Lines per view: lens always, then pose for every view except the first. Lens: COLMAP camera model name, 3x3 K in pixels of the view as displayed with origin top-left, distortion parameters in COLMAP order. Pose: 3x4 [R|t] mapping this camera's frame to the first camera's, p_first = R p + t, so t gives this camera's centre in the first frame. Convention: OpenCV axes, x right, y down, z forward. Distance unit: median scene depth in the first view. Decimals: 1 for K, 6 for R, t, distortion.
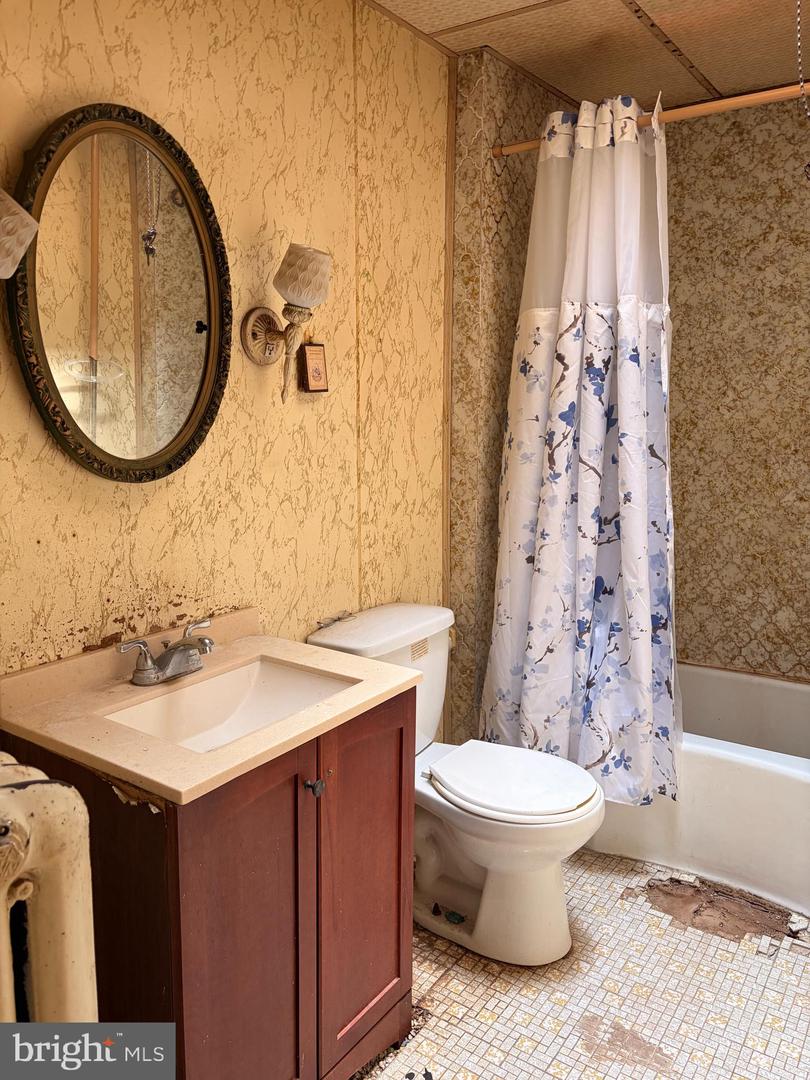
lens RADIAL K [[819.3, 0, 406.7], [0, 819.3, 541.4], [0, 0, 1]] dist [0.047183, -0.056516]
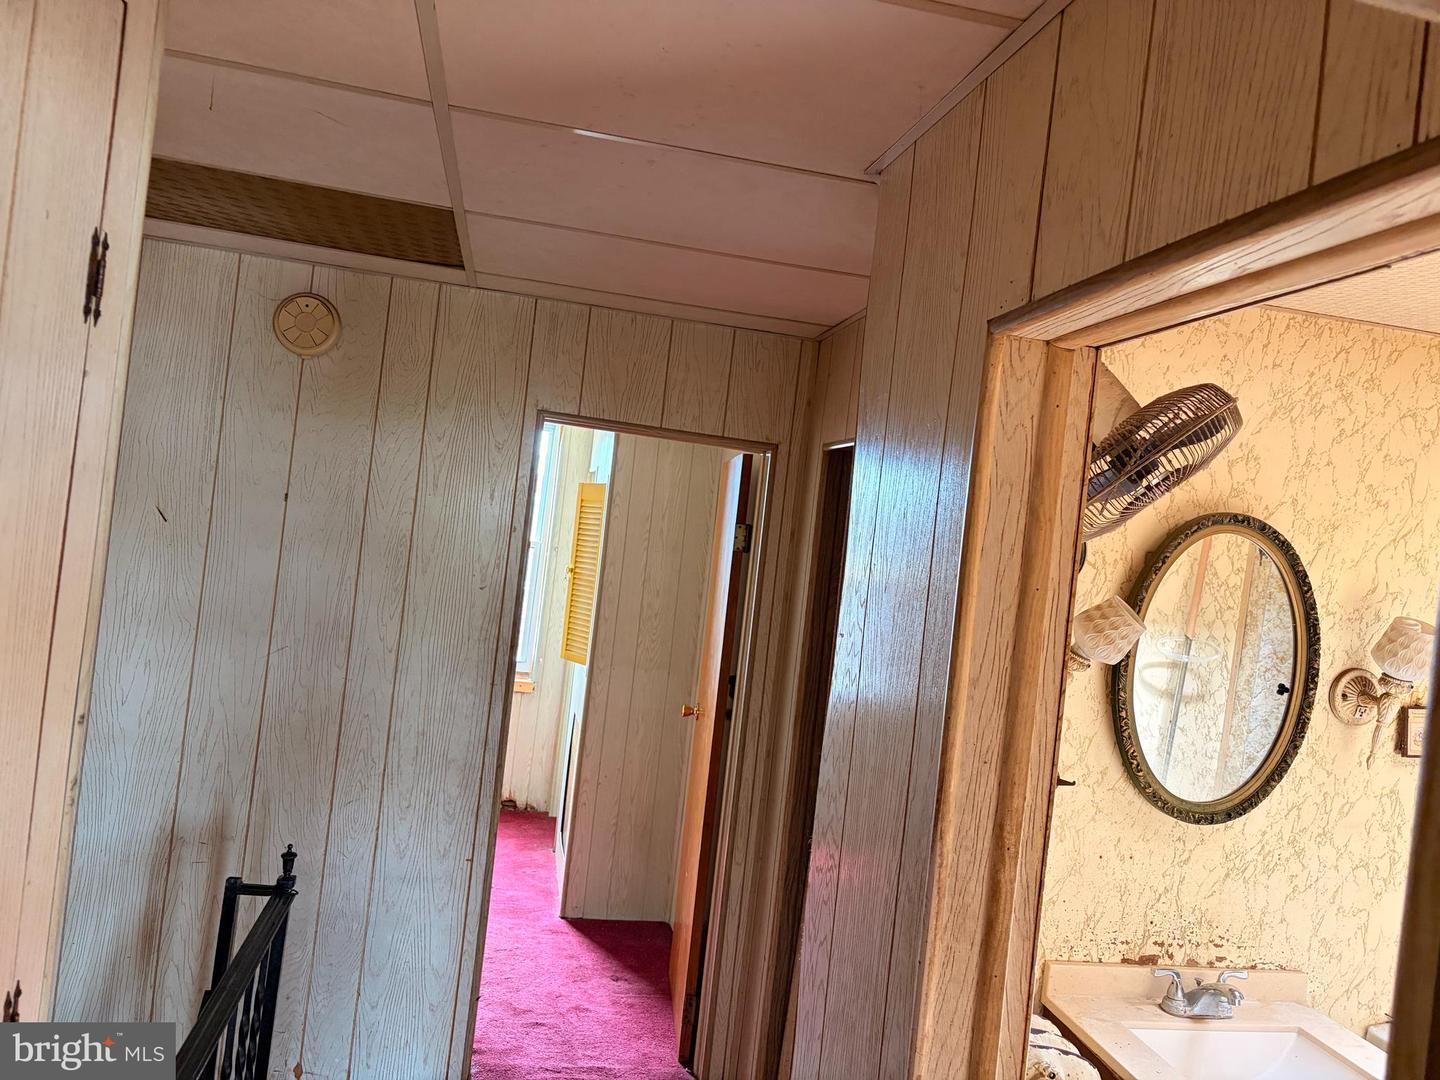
lens RADIAL K [[1092.4, 0, 723.0], [0, 1092.4, 543.6], [0, 0, 1]] dist [0.047183, -0.056516]
pose [[0.714494, 0.076862, -0.695407, 0.203616], [-0.220726, 0.967950, -0.119799, -0.110796], [0.663911, 0.239090, 0.708560, -0.519860]]
